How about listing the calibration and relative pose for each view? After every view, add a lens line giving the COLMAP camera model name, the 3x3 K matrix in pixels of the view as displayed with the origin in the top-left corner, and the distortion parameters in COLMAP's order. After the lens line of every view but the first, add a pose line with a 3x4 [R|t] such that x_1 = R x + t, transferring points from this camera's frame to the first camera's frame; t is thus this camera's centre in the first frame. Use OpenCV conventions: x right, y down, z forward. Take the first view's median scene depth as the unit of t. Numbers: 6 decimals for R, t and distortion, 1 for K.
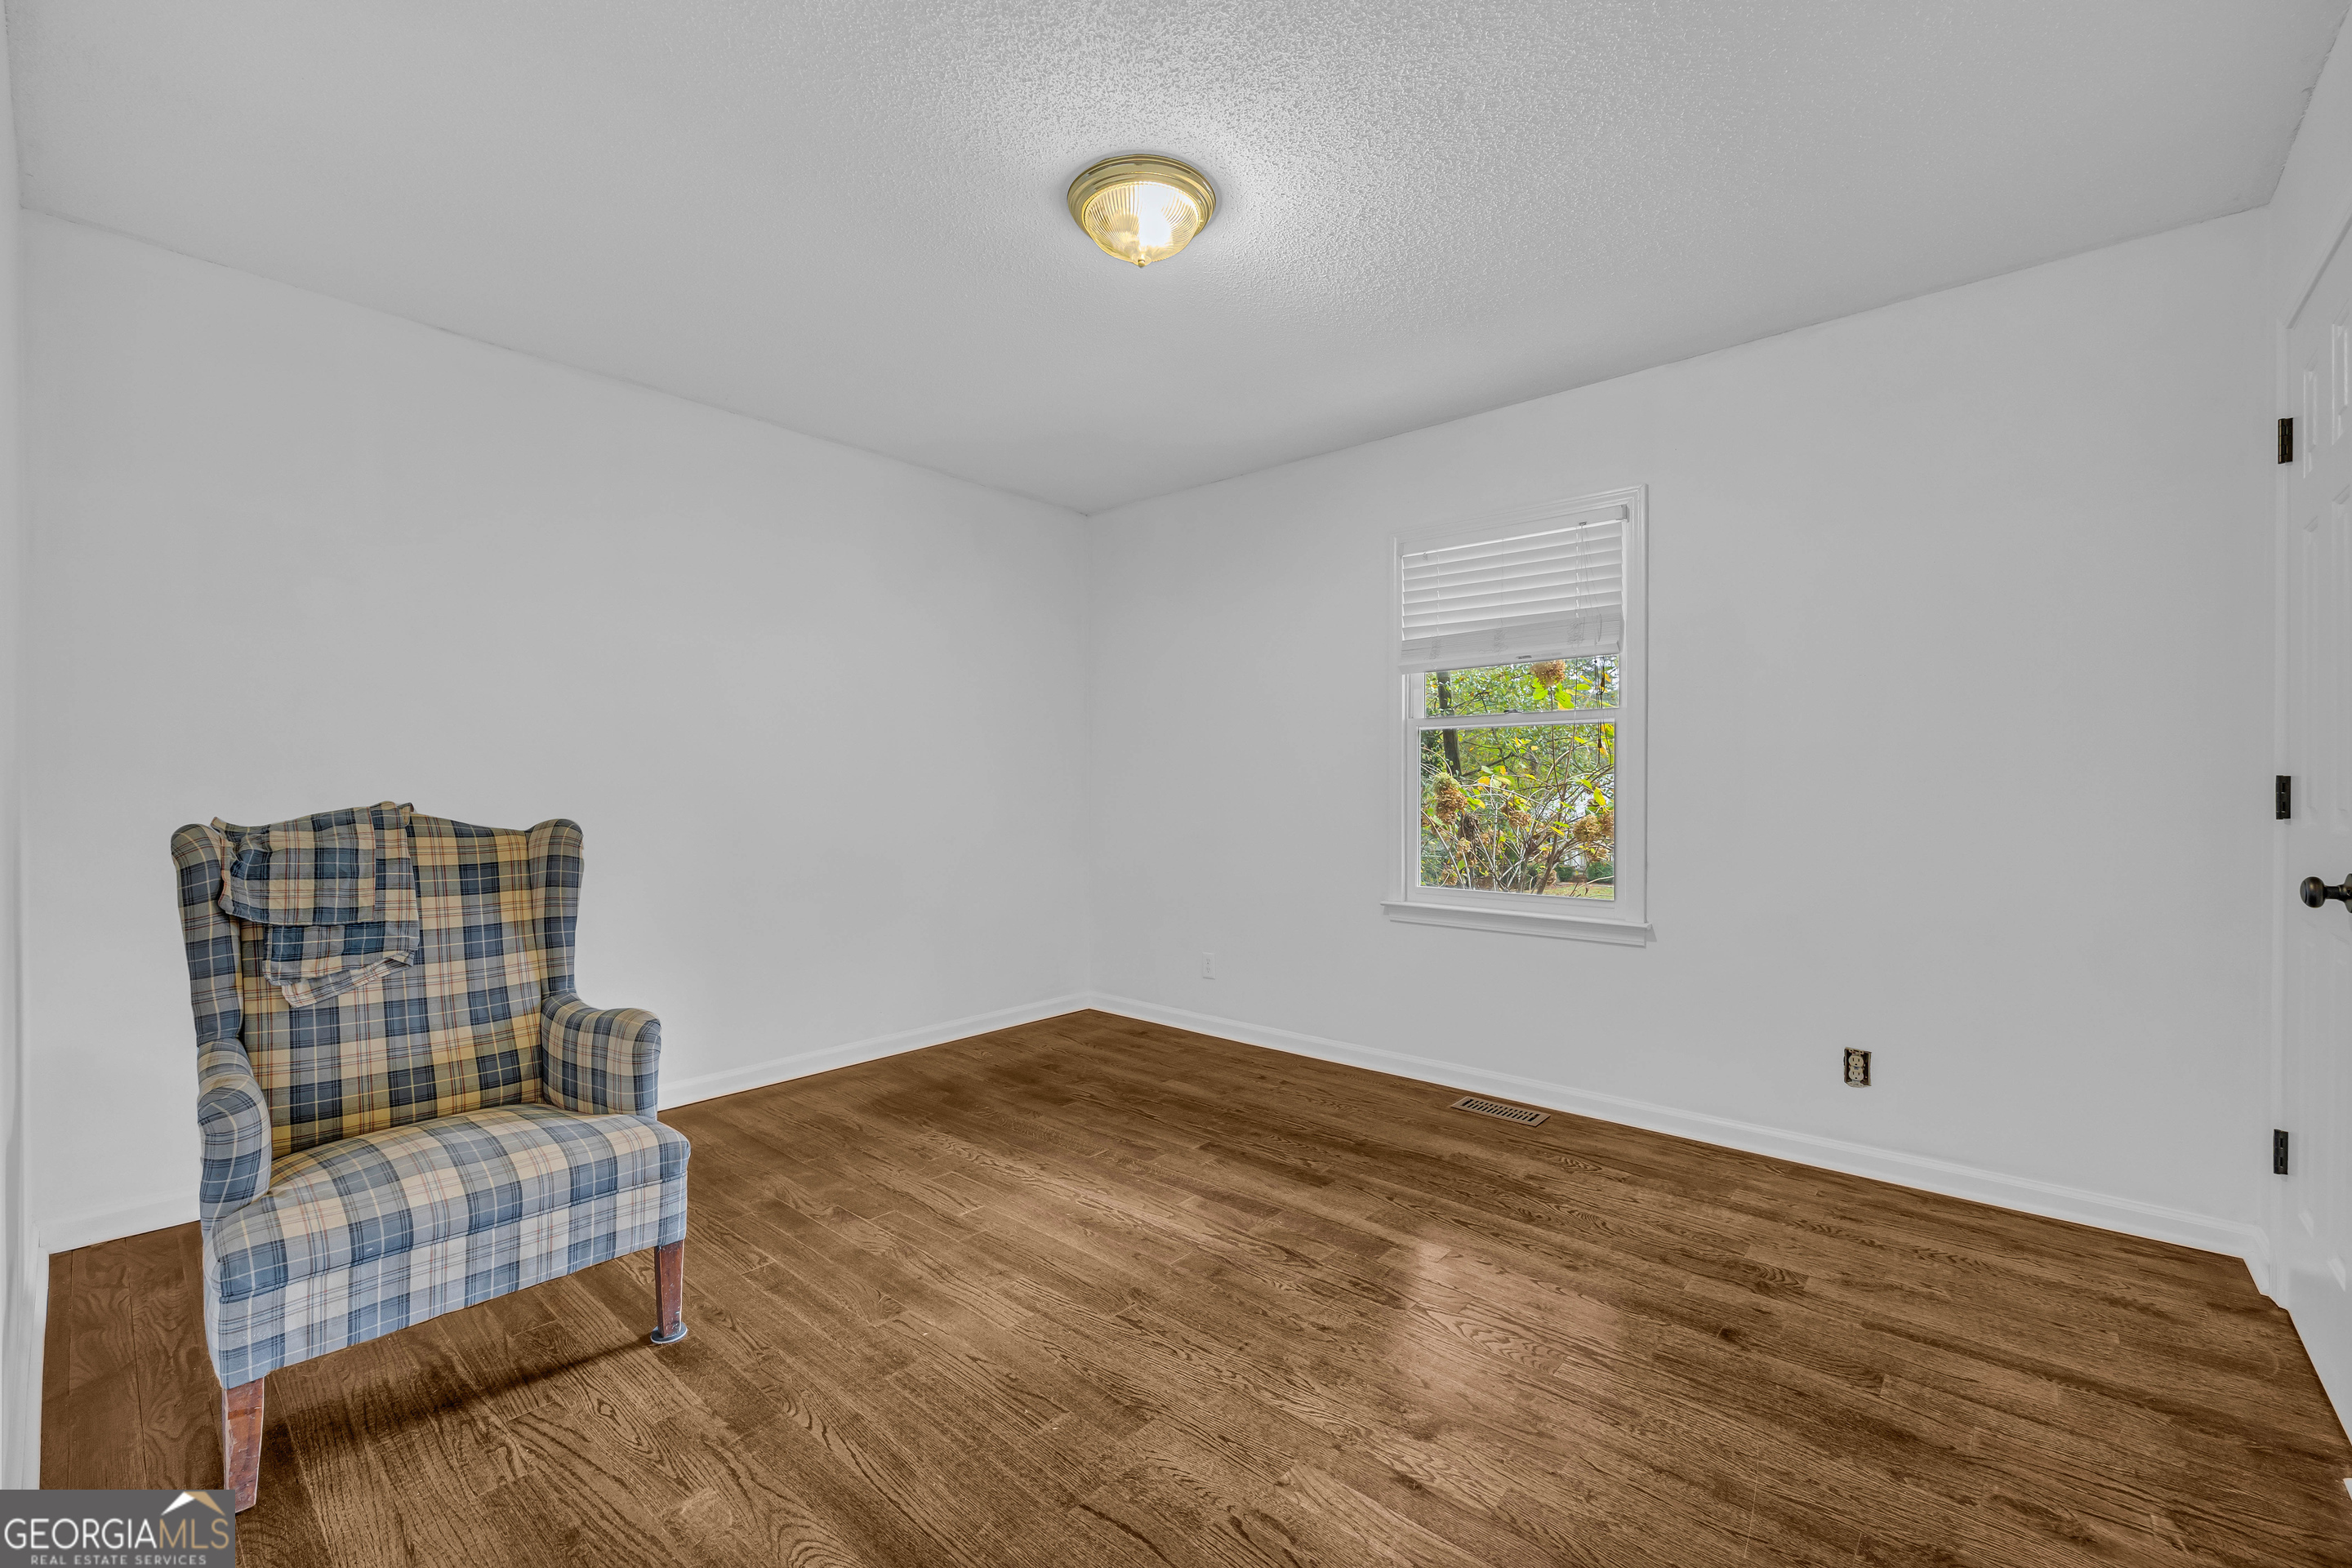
lens RADIAL K [[952.7, 0, 1176.0], [0, 952.7, 784.0], [0, 0, 1]] dist [-0.000772, 0.000257]
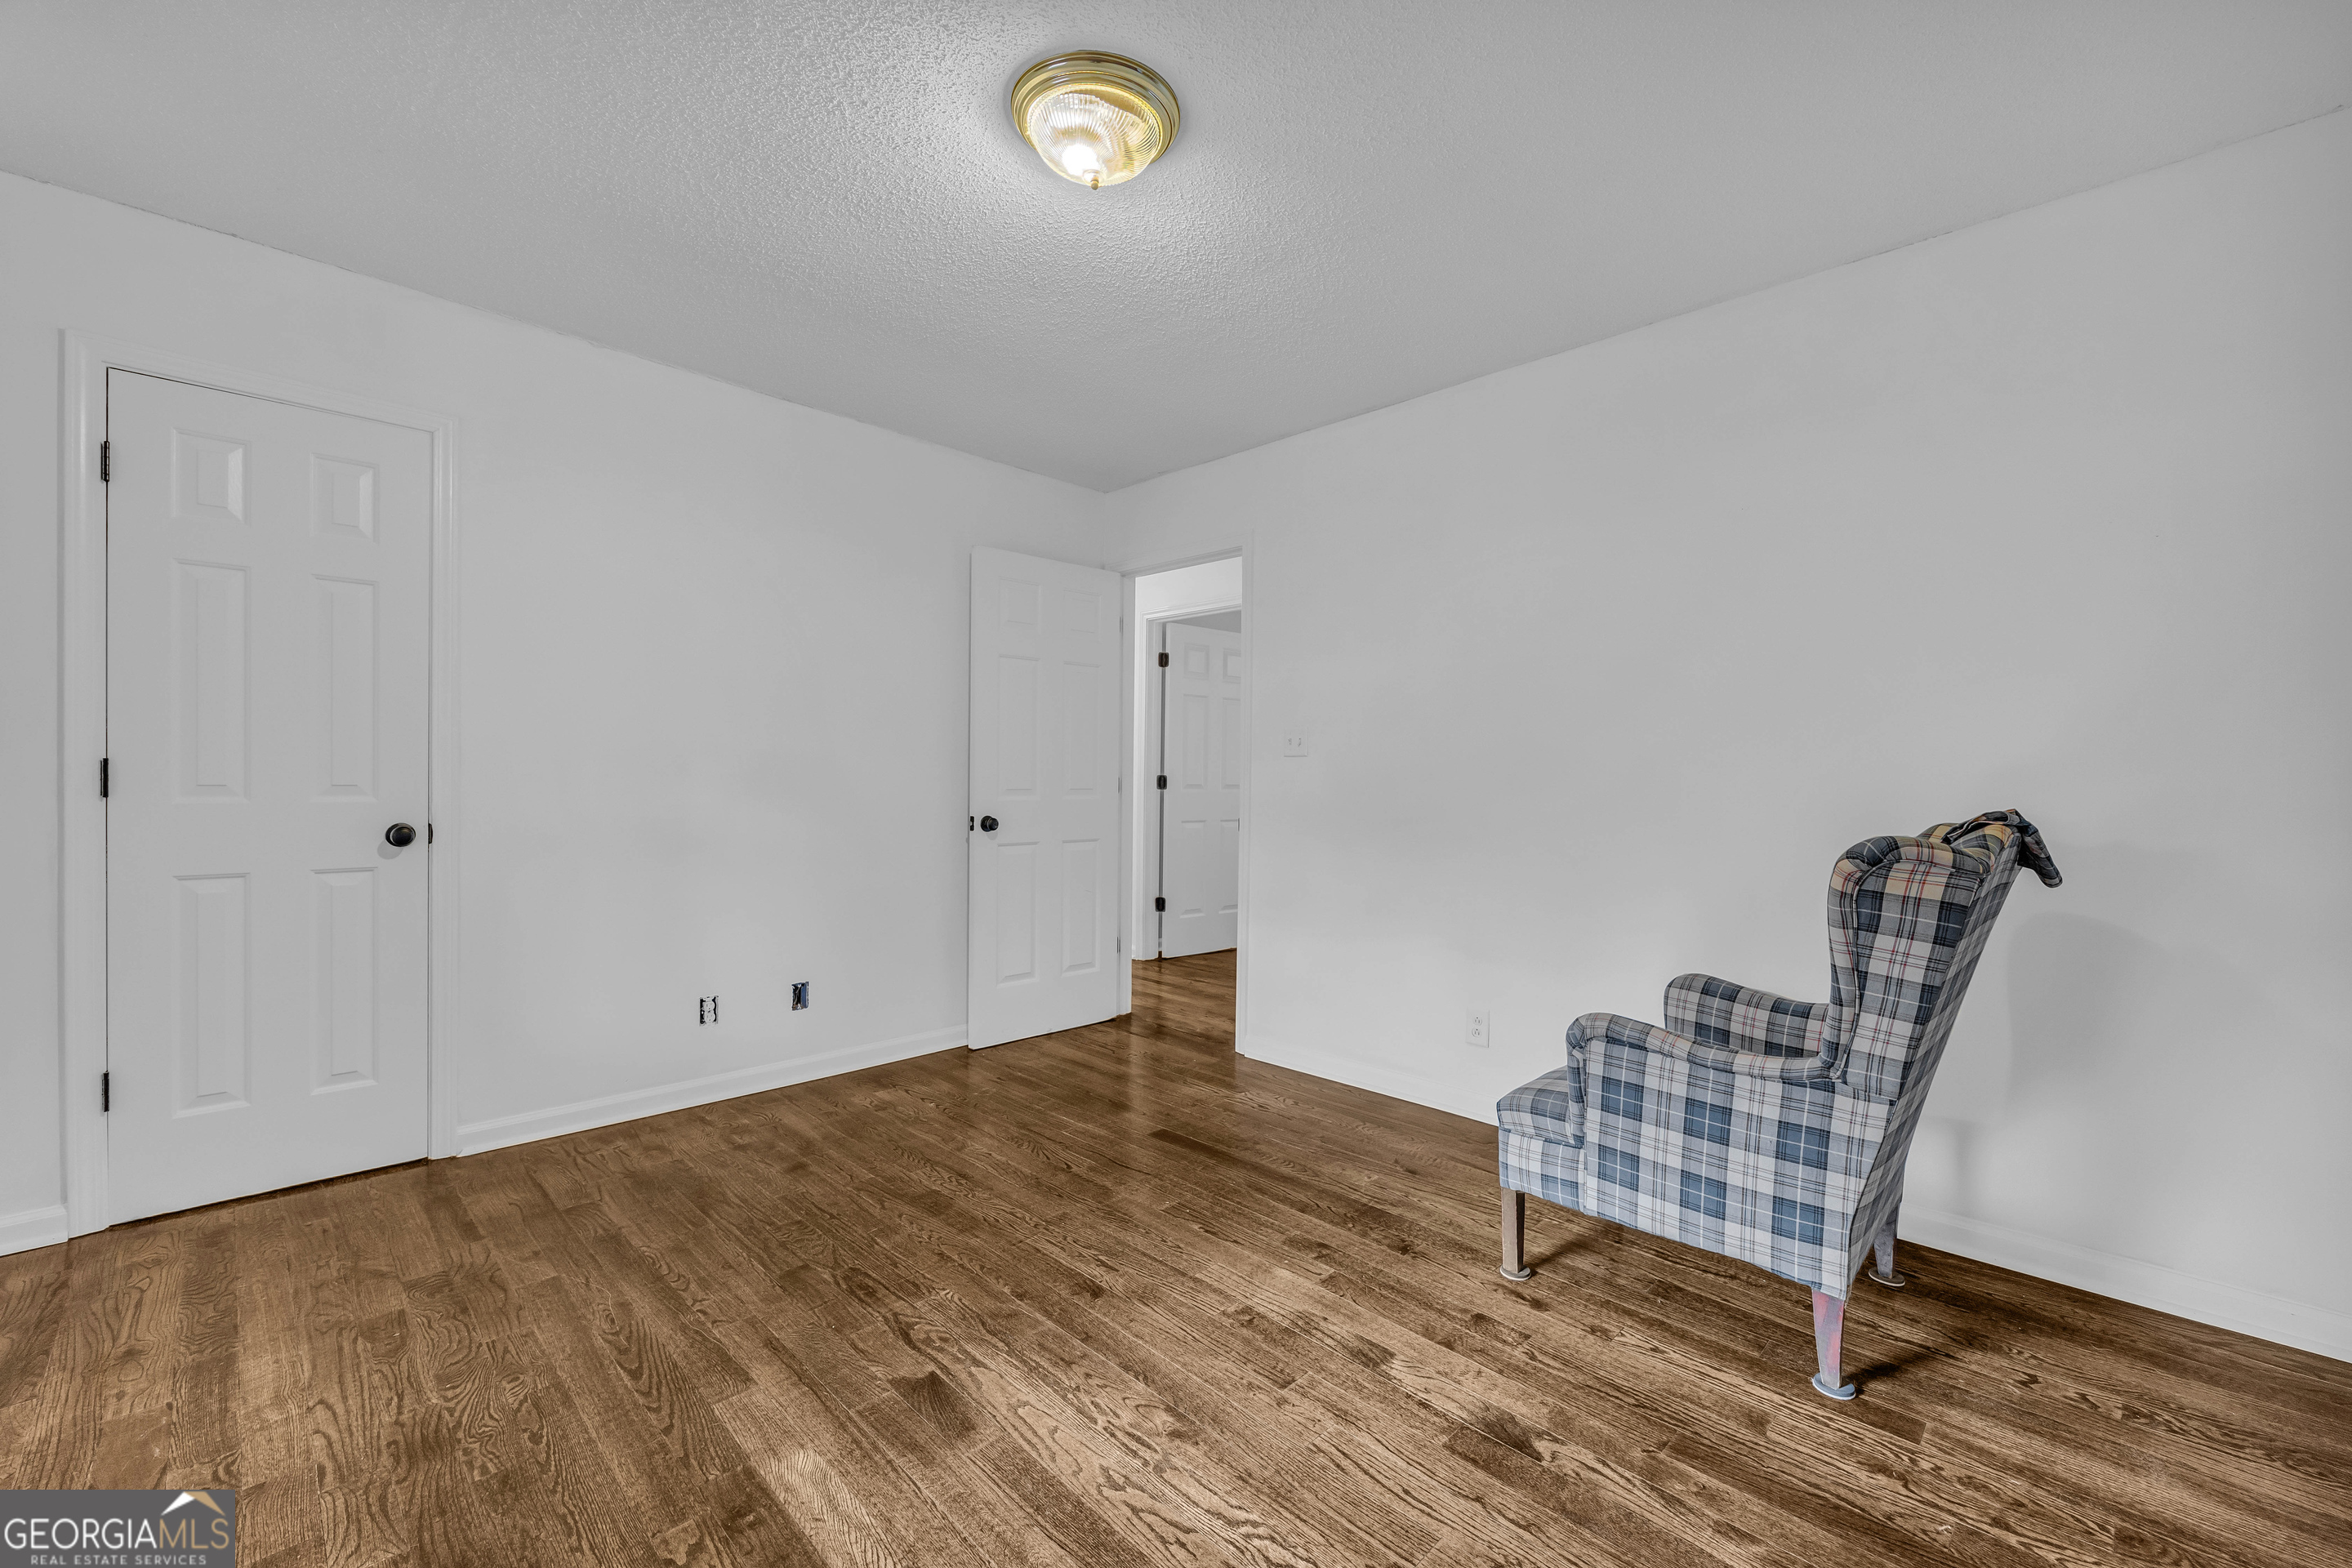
lens RADIAL K [[952.7, 0, 1176.0], [0, 952.7, 784.0], [0, 0, 1]] dist [-0.000772, 0.000257]
pose [[-0.997677, -0.009339, 0.067477, -0.181889], [-0.009026, 0.999947, 0.004947, -0.000964], [-0.067519, 0.004326, -0.997709, 1.932570]]
